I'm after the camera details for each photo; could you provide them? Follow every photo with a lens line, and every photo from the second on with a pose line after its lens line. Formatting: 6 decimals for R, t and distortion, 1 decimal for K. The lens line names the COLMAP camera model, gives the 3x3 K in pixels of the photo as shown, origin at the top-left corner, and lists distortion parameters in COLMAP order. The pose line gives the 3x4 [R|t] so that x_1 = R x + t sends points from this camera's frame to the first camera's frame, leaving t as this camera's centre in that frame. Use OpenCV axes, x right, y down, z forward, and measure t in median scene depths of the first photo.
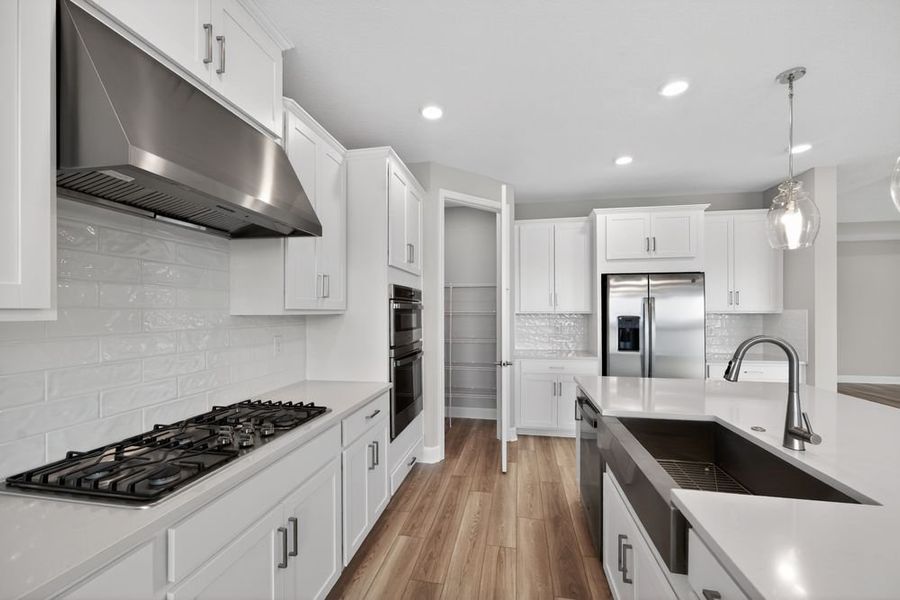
lens RADIAL K [[362.5, 0, 449.9], [0, 362.5, 308.5], [0, 0, 1]] dist [-0.000714, -0.000387]
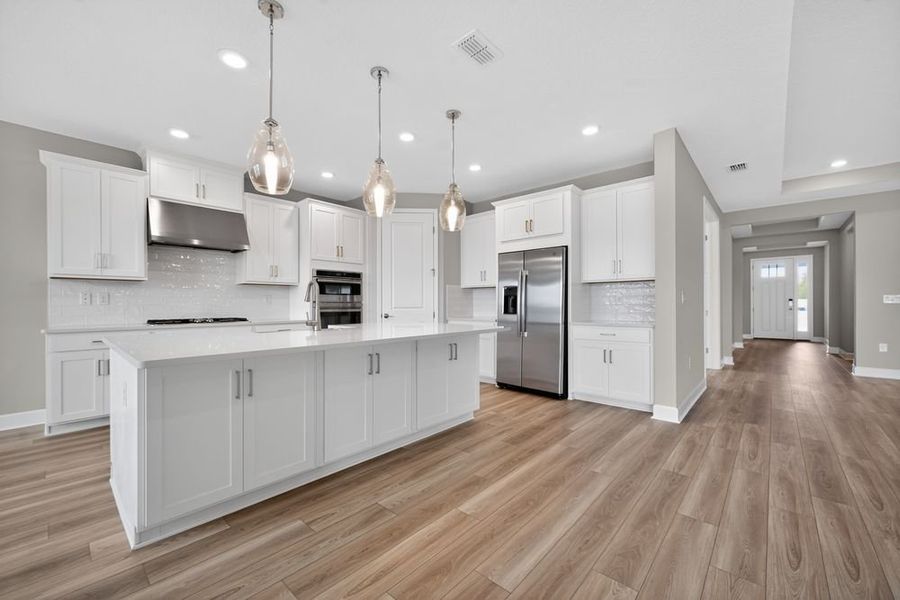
lens RADIAL K [[359.1, 0, 448.4], [0, 359.1, 301.8], [0, 0, 1]] dist [-0.003024, -0.000443]
pose [[0.849334, -0.004516, -0.527837, 1.373552], [0.003837, 0.999990, -0.002381, 0.109123], [0.527842, -0.000003, 0.849342, -0.217595]]
